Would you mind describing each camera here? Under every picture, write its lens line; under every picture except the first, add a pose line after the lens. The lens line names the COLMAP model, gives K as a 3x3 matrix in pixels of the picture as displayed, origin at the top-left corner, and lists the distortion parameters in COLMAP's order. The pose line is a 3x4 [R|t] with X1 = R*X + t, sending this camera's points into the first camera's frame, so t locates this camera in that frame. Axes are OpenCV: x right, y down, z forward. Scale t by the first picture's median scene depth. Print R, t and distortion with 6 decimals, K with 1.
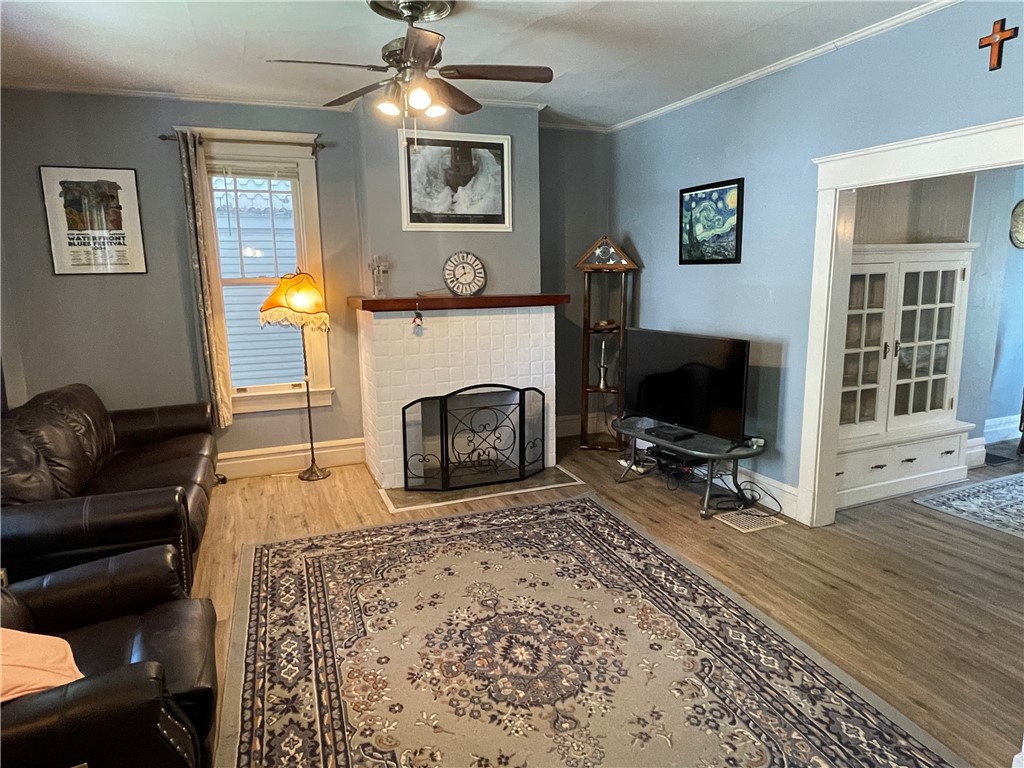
lens RADIAL K [[629.7, 0, 510.0], [0, 629.7, 385.8], [0, 0, 1]] dist [-0.000431, -0.003692]
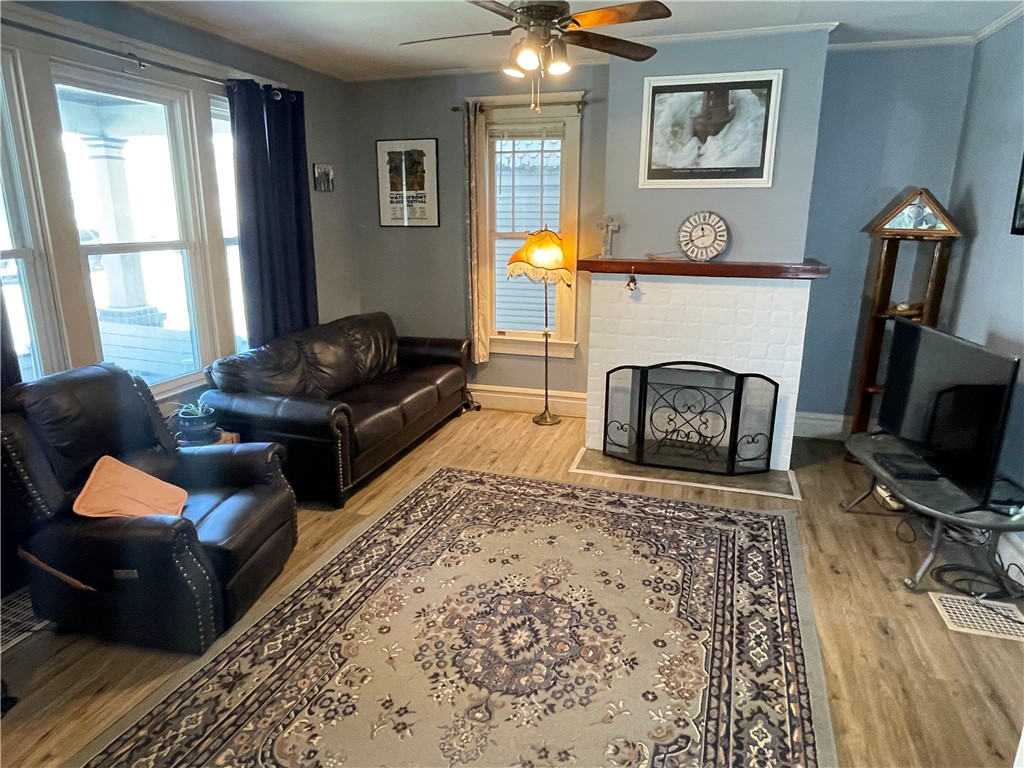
lens RADIAL K [[629.7, 0, 510.0], [0, 629.7, 384.0], [0, 0, 1]] dist [-0.000431, -0.003692]
pose [[0.776327, 0.178935, -0.604399, 0.334408], [-0.129484, 0.983683, 0.124907, -0.054051], [0.616888, -0.018709, 0.786829, 0.138988]]
